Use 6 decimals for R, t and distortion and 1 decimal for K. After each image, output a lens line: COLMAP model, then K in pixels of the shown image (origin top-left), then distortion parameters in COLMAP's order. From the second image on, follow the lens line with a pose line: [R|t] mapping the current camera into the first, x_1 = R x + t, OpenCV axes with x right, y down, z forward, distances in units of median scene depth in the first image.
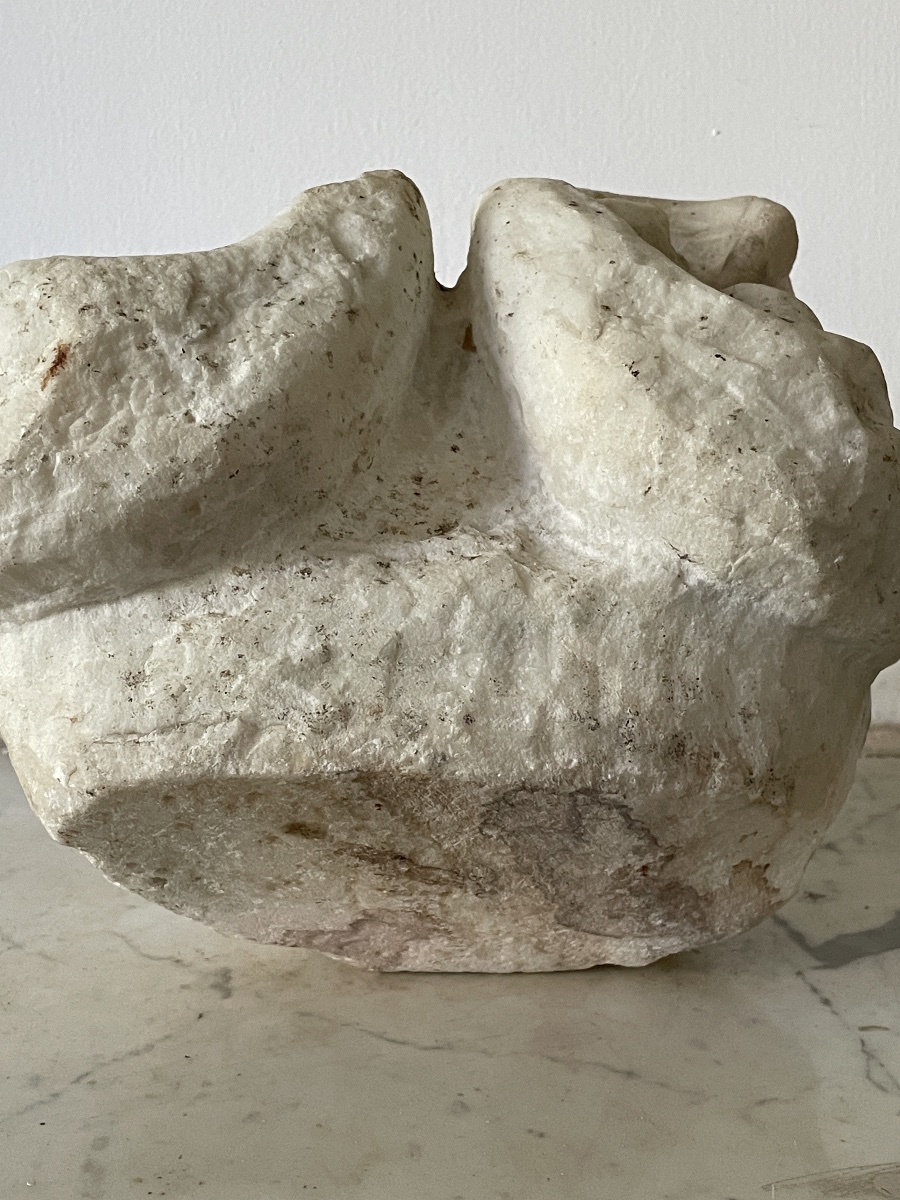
lens RADIAL K [[1775.5, 0, 468.0], [0, 1775.5, 599.4], [0, 0, 1]] dist [0.124630, -0.071566]
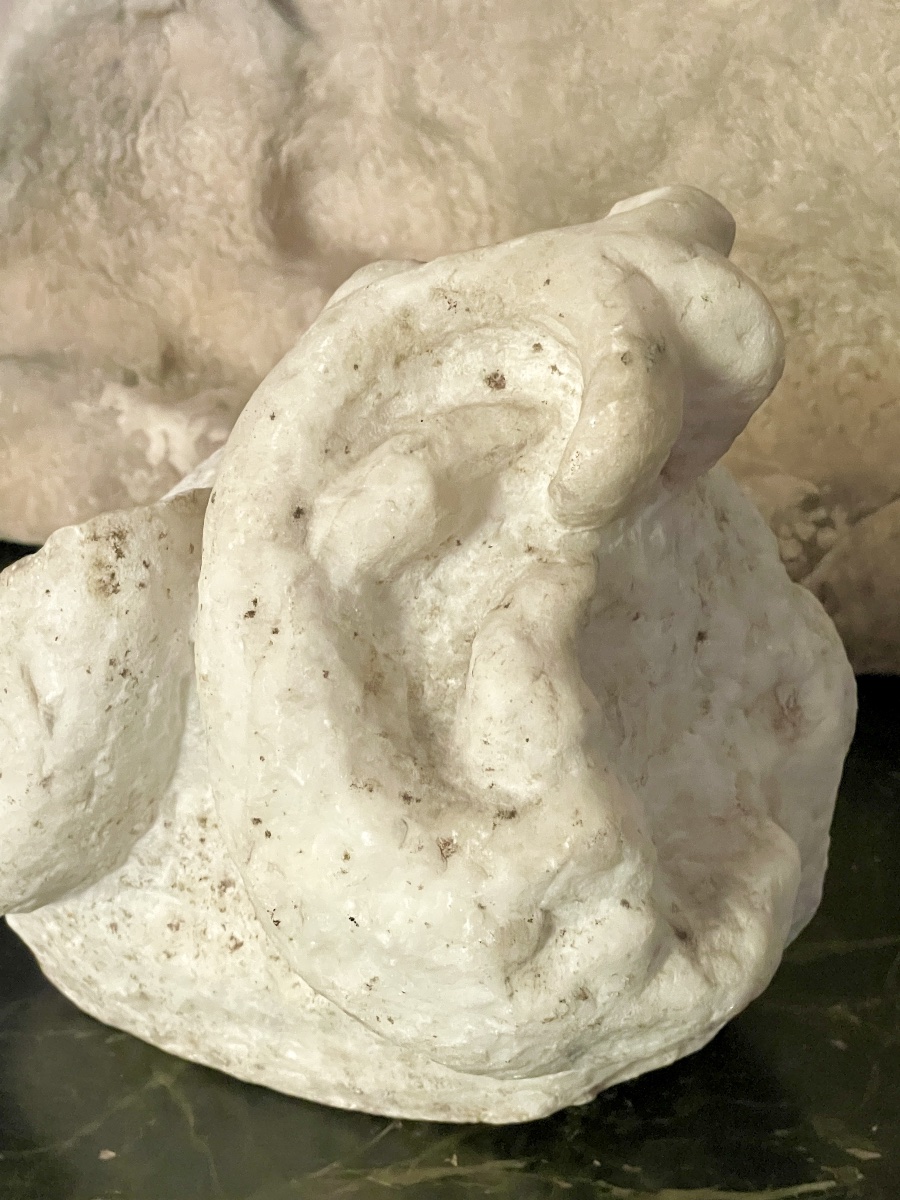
lens RADIAL K [[2165.8, 0, 450.0], [0, 2165.8, 600.0], [0, 0, 1]] dist [-0.037793, 0.041554]
pose [[0.803209, 0.229477, -0.549723, 0.768877], [0.354539, 0.557430, 0.750716, -1.064175], [0.478704, -0.797880, 0.366374, 0.772216]]
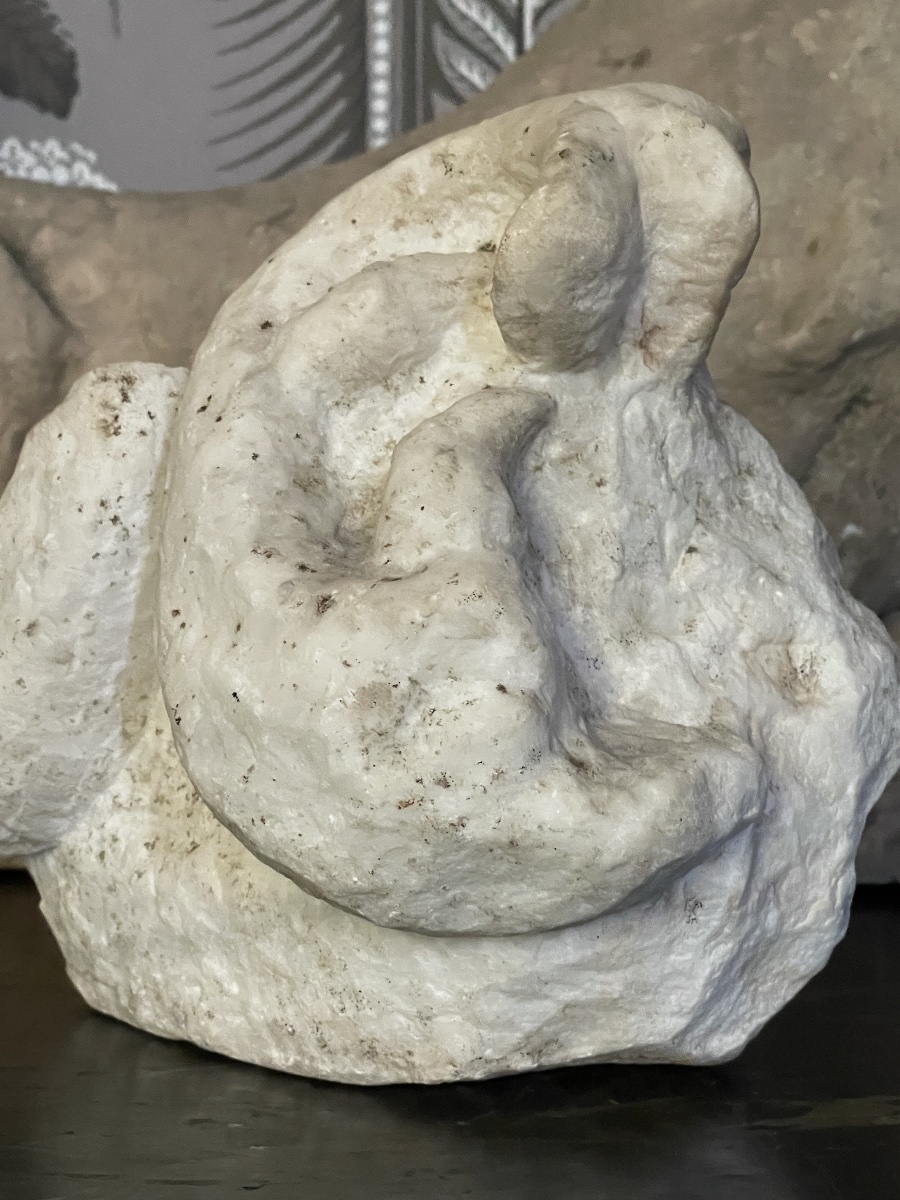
lens RADIAL K [[2199.1, 0, 450.0], [0, 2199.1, 600.0], [0, 0, 1]] dist [-0.021118, -0.037397]
pose [[0.587838, 0.045125, -0.807719, 1.104709], [0.432895, 0.825919, 0.361192, -0.534653], [0.683409, -0.561980, 0.465972, 0.611968]]
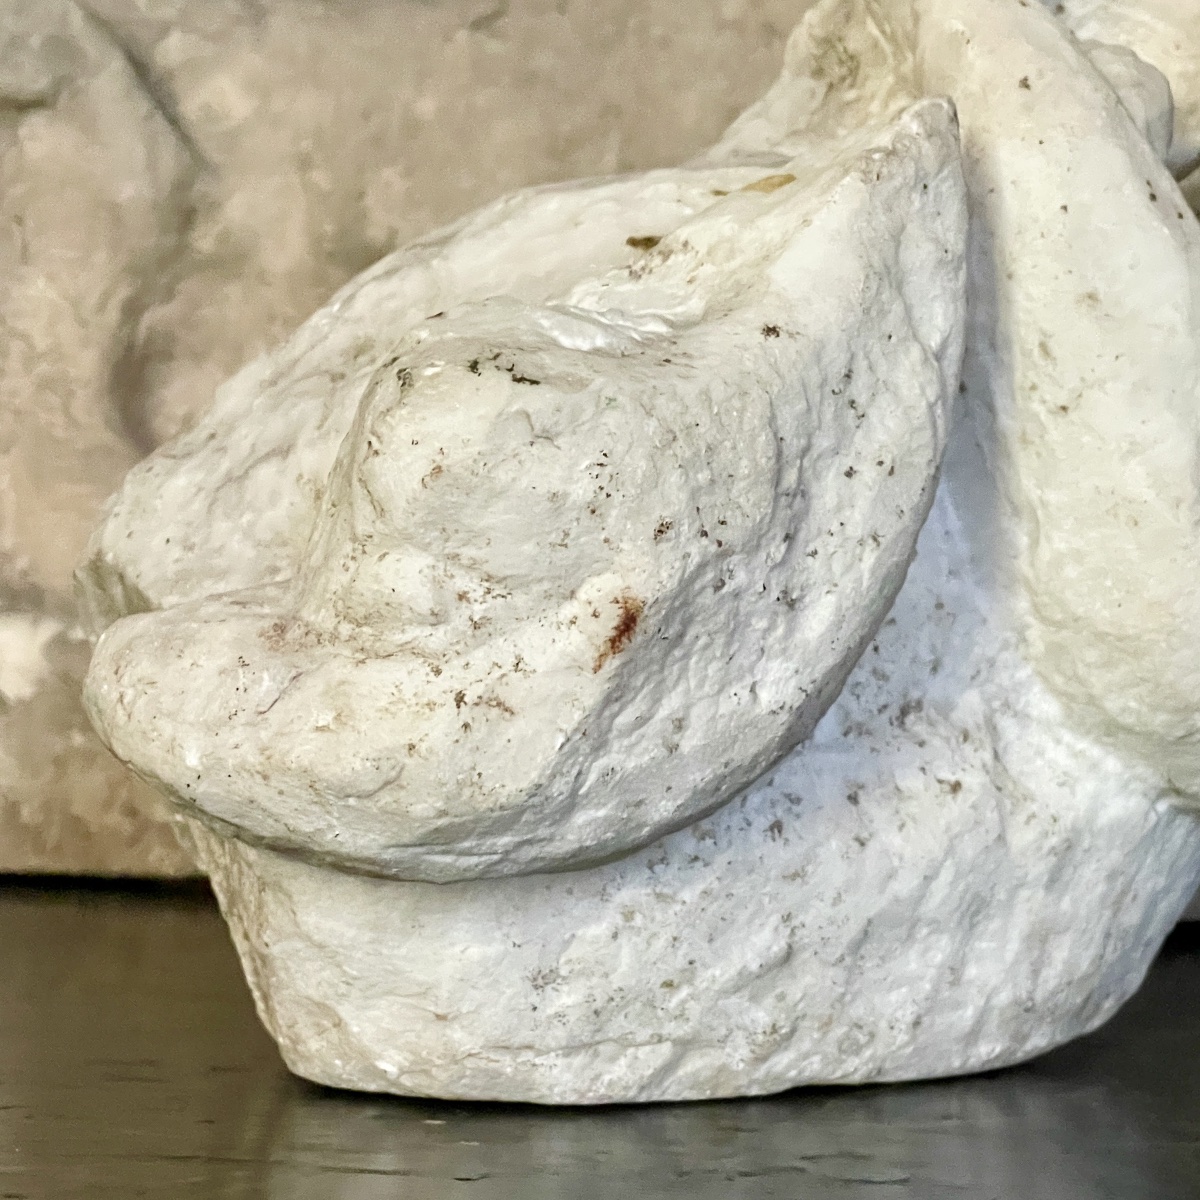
lens RADIAL K [[2937.4, 0, 600.2], [0, 2937.4, 544.3], [0, 0, 1]] dist [-0.007400, 0.482081]
pose [[0.854785, 0.055355, 0.516022, -0.753781], [-0.328851, 0.826981, 0.456026, -0.612648], [-0.401497, -0.559498, 0.725094, 0.254237]]
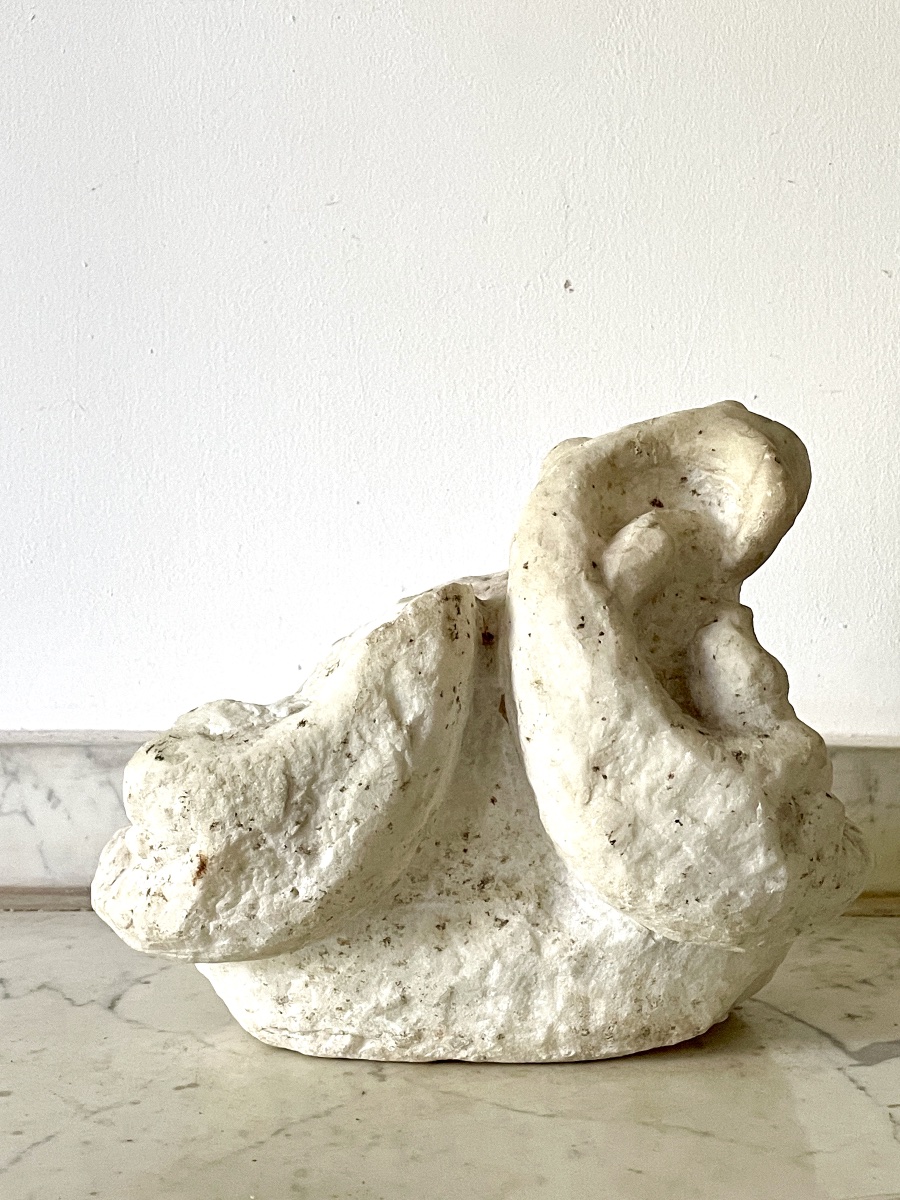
lens RADIAL K [[1731.8, 0, 448.8], [0, 1731.8, 583.2], [0, 0, 1]] dist [0.112012, -0.061767]
pose [[0.988811, 0.018945, -0.147968, 0.165009], [0.075709, 0.790935, 0.607199, -1.113095], [0.128536, -0.611607, 0.780650, 0.071980]]
